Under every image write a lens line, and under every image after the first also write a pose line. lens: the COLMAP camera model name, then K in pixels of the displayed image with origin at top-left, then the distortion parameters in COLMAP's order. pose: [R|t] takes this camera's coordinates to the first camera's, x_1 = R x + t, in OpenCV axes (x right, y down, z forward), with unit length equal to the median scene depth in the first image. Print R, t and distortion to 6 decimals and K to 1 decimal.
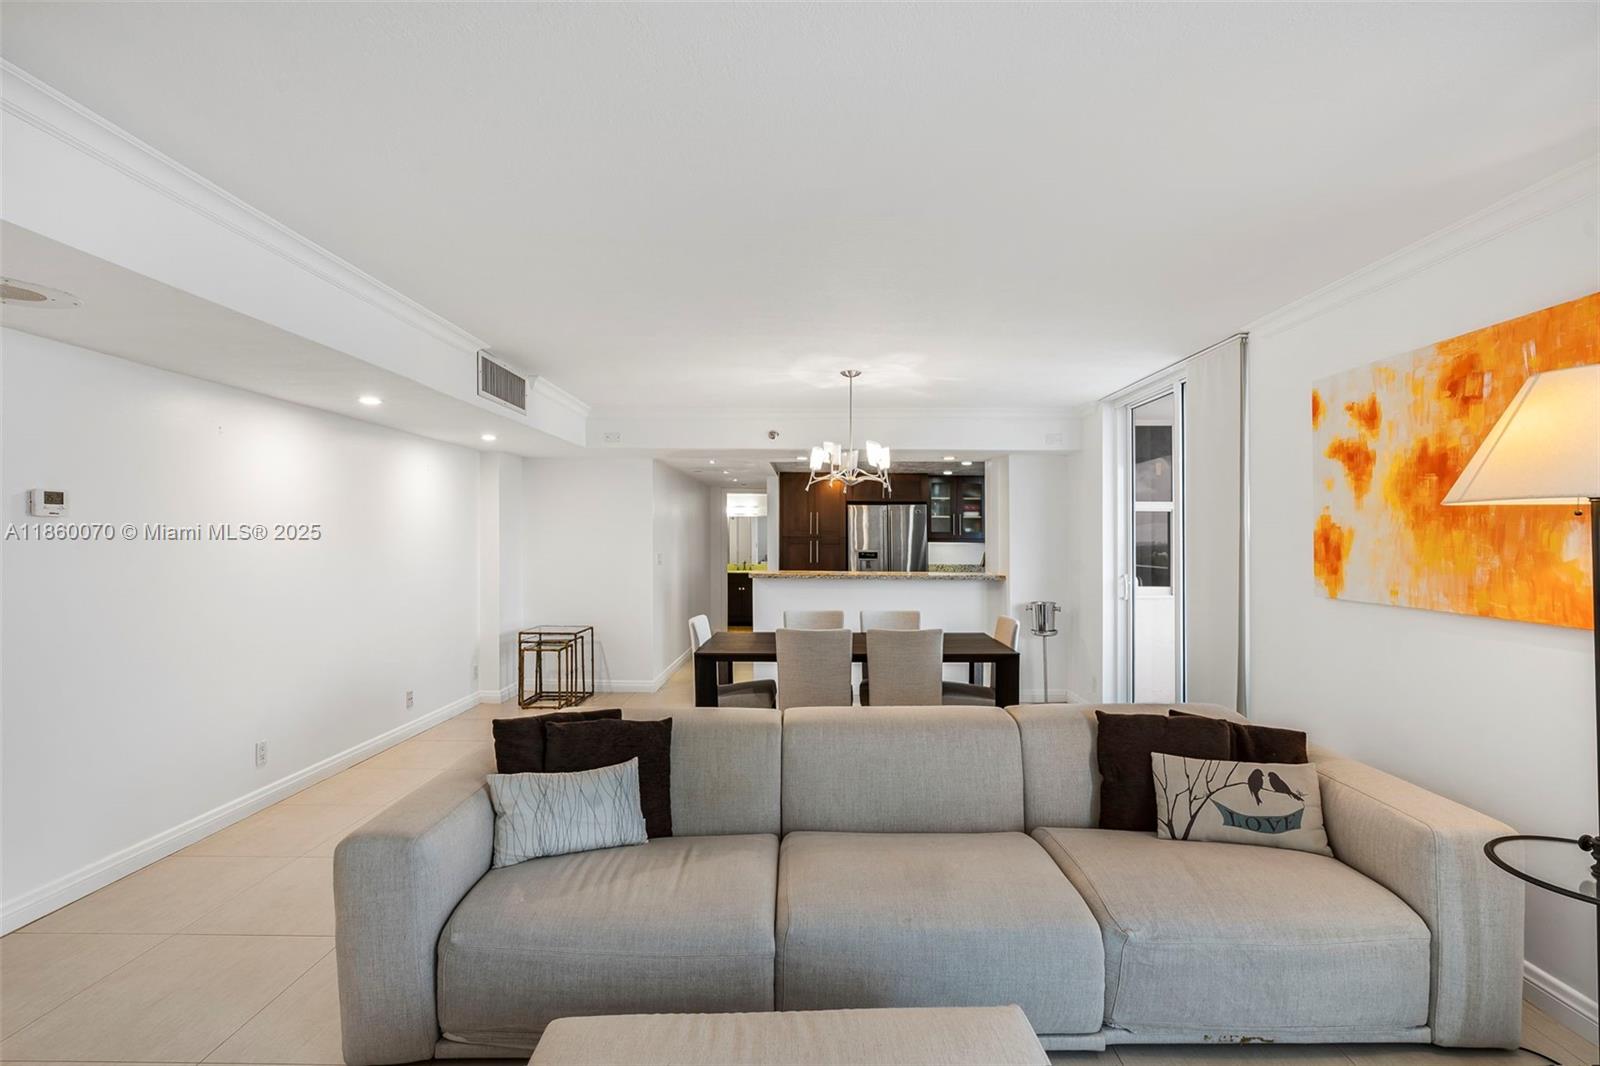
lens RADIAL K [[727.4, 0, 807.9], [0, 727.4, 526.8], [0, 0, 1]] dist [-0.000421, 0.000198]
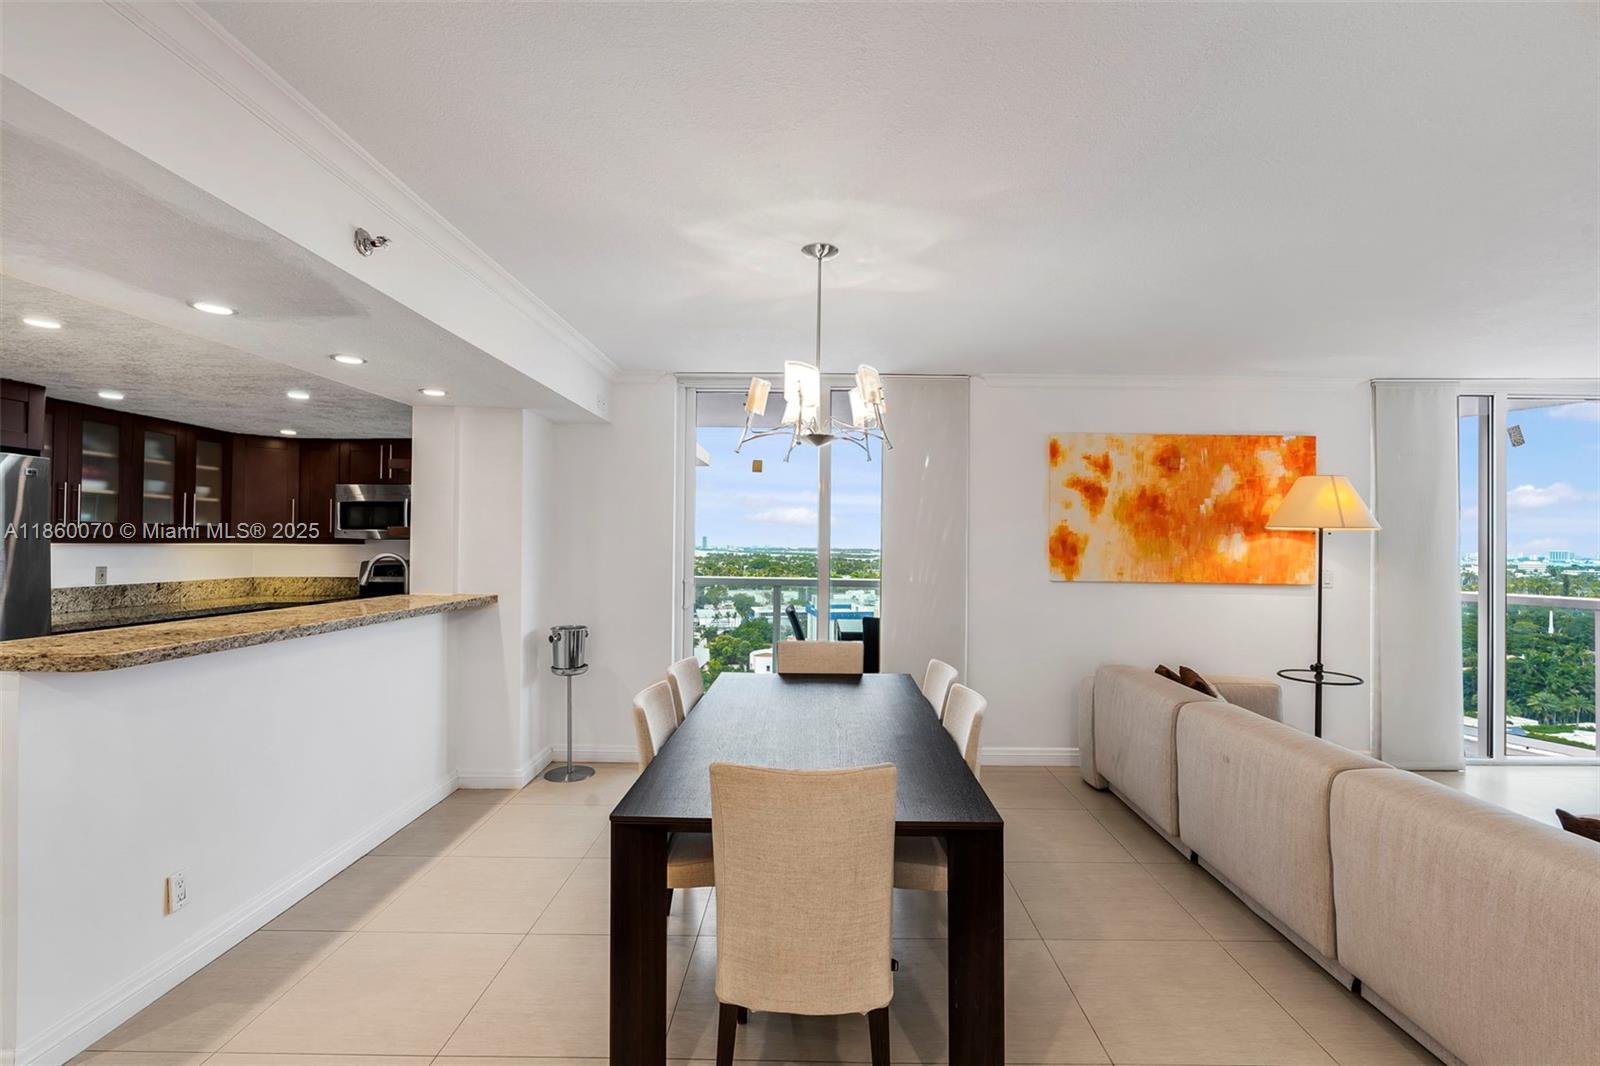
lens RADIAL K [[719.0, 0, 808.7], [0, 719.0, 536.8], [0, 0, 1]] dist [-0.013389, 0.005395]
pose [[0.006601, 0.004388, 0.999969, -0.815268], [-0.023140, 0.999723, -0.004234, 0.026708], [-0.999710, -0.023111, 0.006700, 1.621643]]
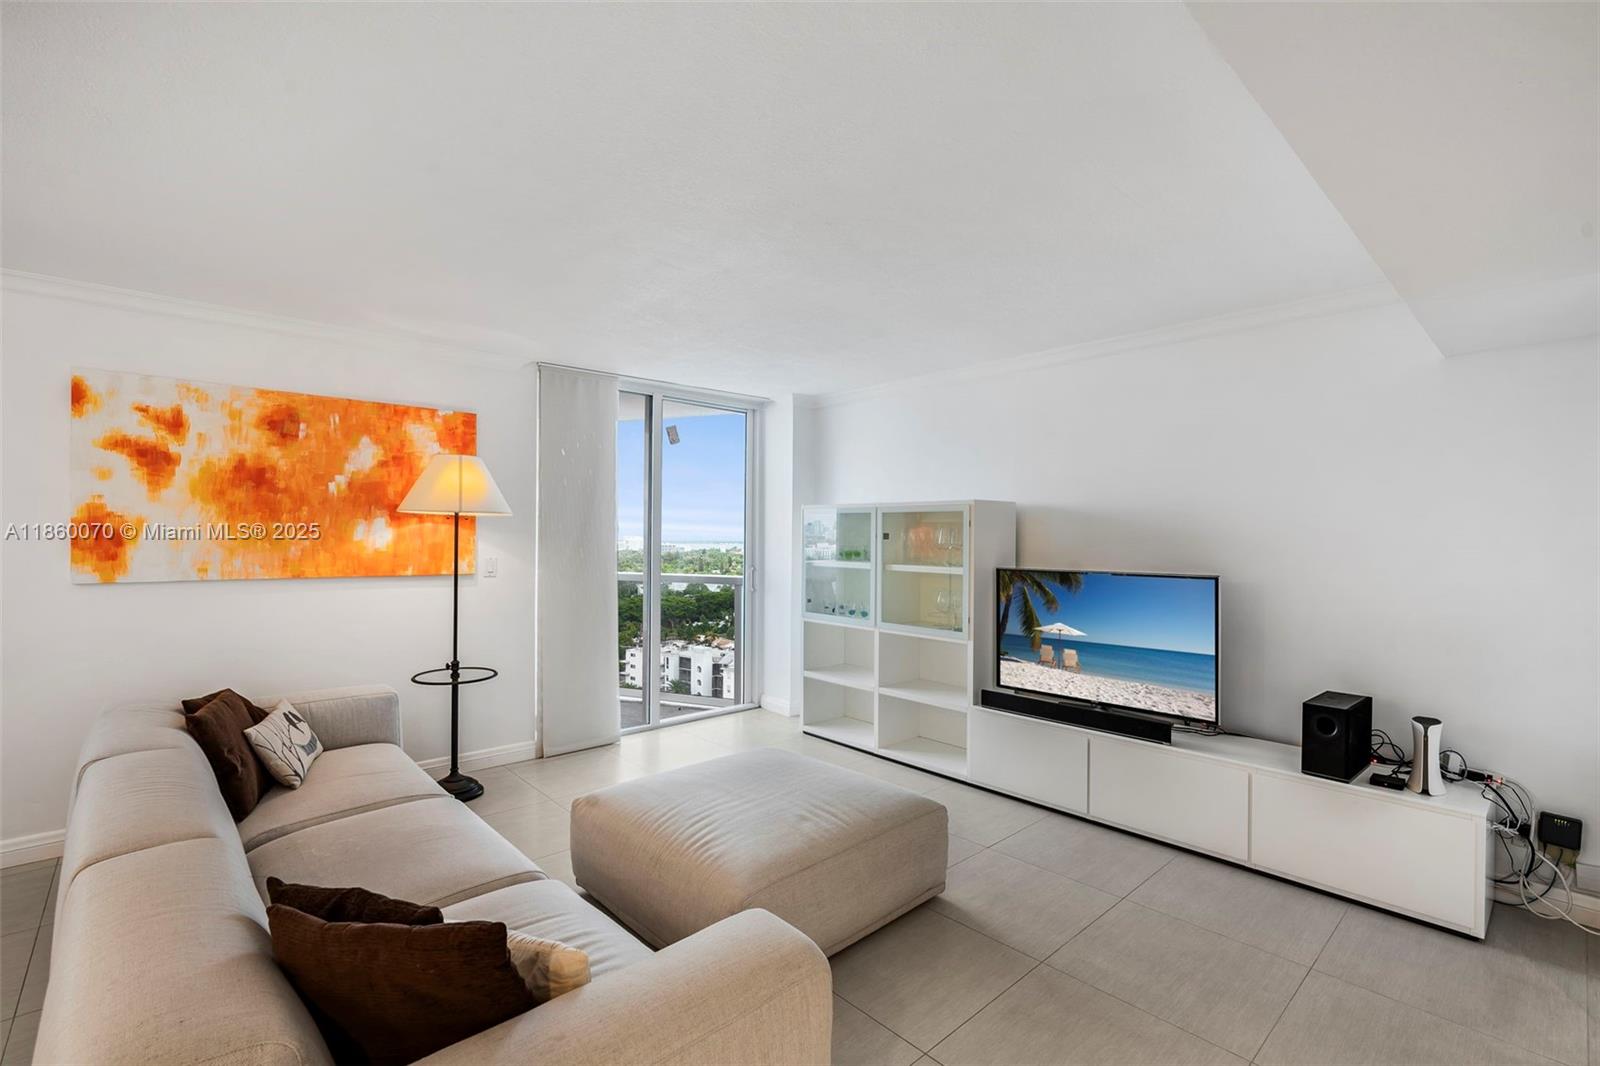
lens RADIAL K [[719.0, 0, 808.7], [0, 719.0, 536.8], [0, 0, 1]] dist [-0.013389, 0.005395]
pose [[-0.682012, -0.010150, 0.731270, -0.770242], [-0.020231, 0.999783, -0.004992, 0.016786], [-0.731061, -0.018198, -0.682070, 1.020083]]
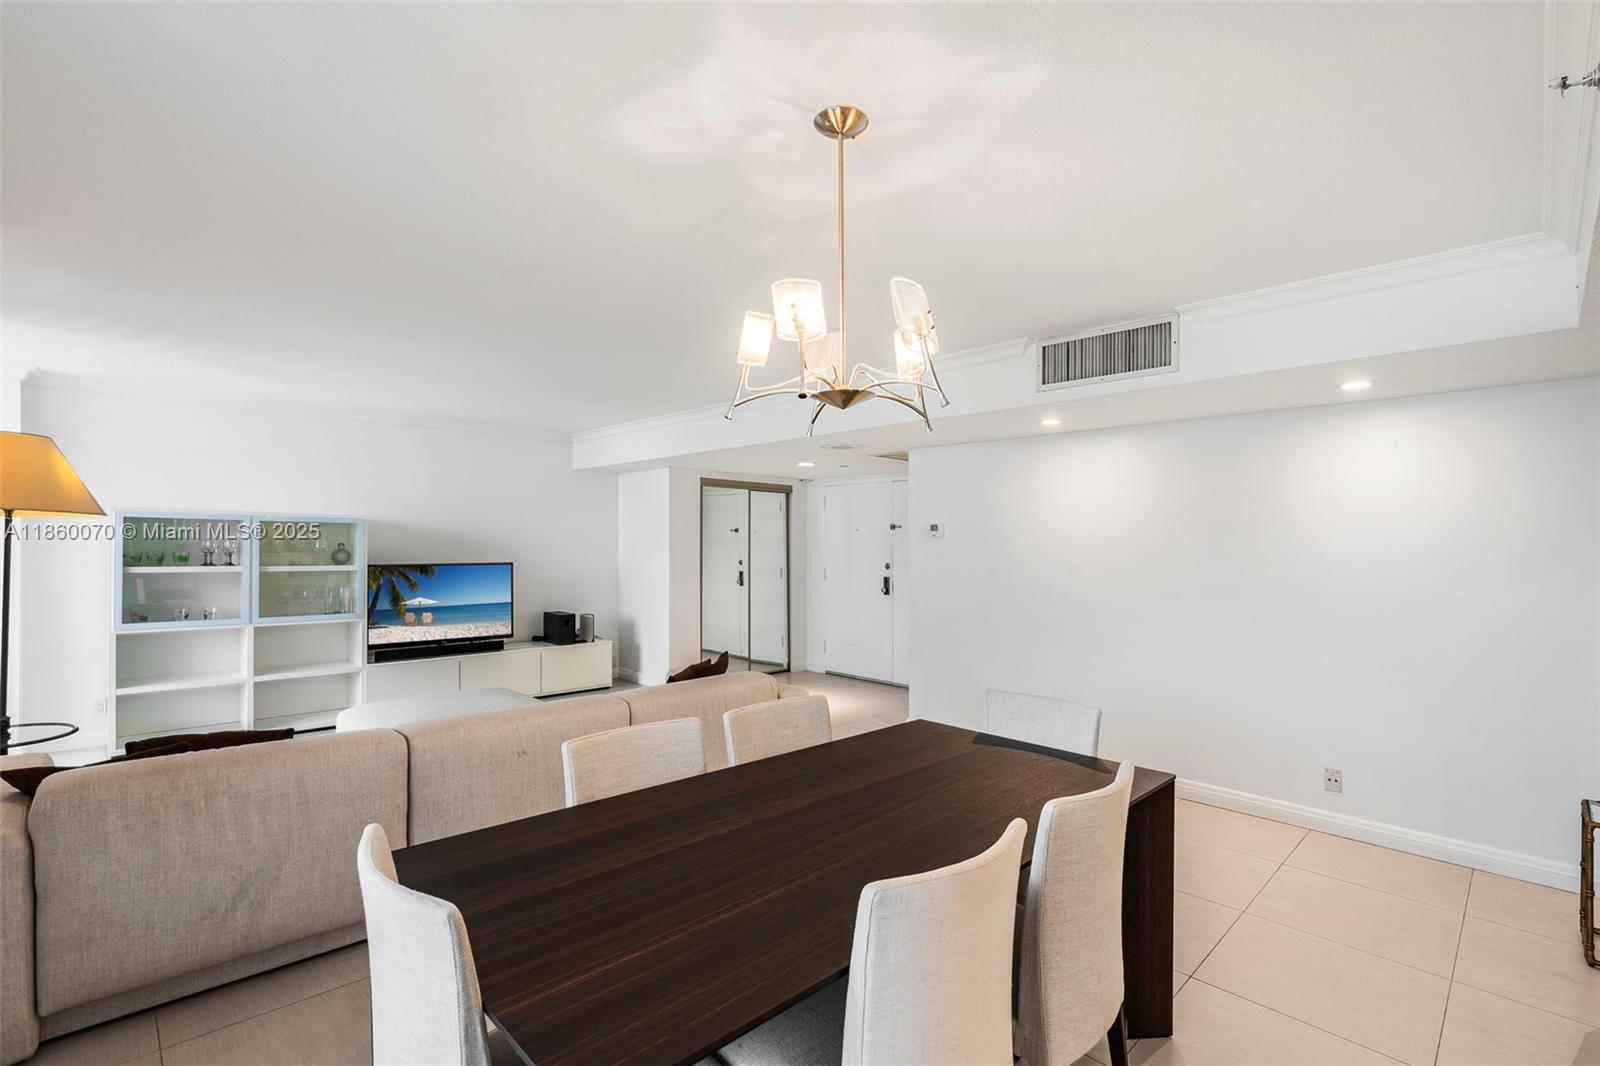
lens RADIAL K [[680.6, 0, 800.0], [0, 680.6, 533.0], [0, 0, 1]] dist [-0.008520, 0.000229]
pose [[-0.695708, -0.029854, -0.717704, 0.537215], [-0.005990, 0.999342, -0.035763, 0.032894], [0.718299, -0.020582, -0.695430, 1.991367]]
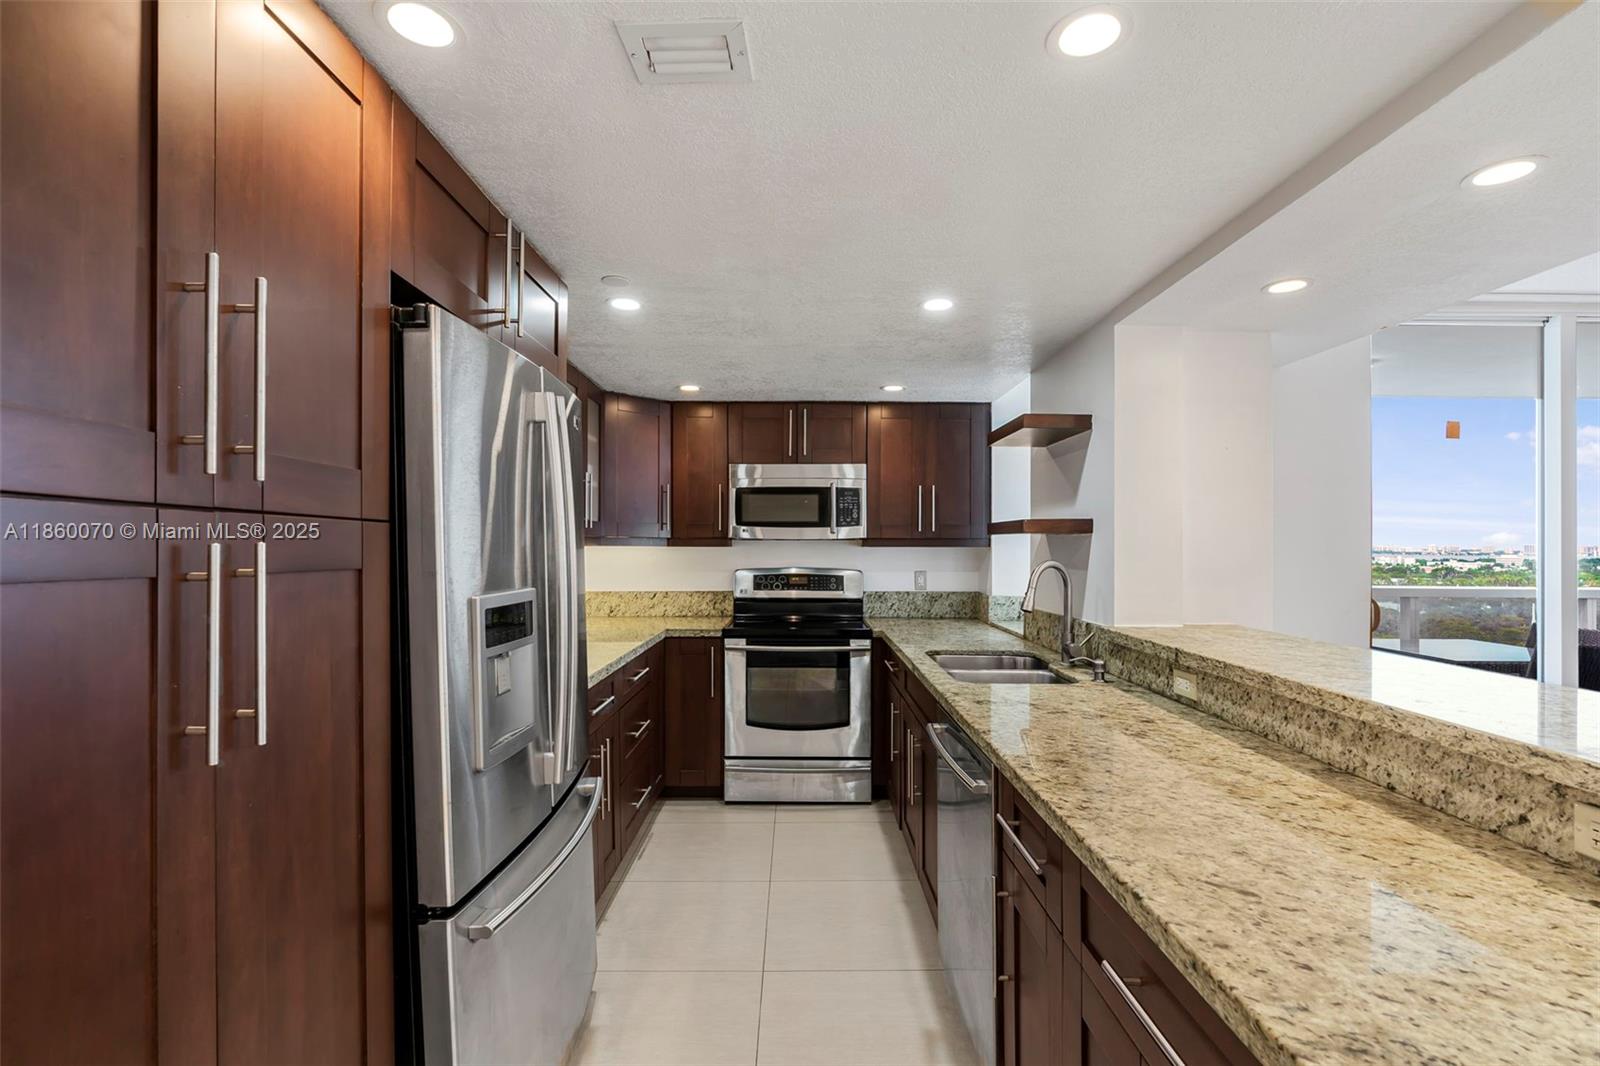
lens RADIAL K [[719.0, 0, 808.7], [0, 719.0, 536.8], [0, 0, 1]] dist [-0.013389, 0.005395]
pose [[-0.020458, 0.005631, 0.999775, -0.292493], [-0.019814, 0.999785, -0.006037, 0.054508], [-0.999594, -0.019933, -0.020342, 2.808676]]
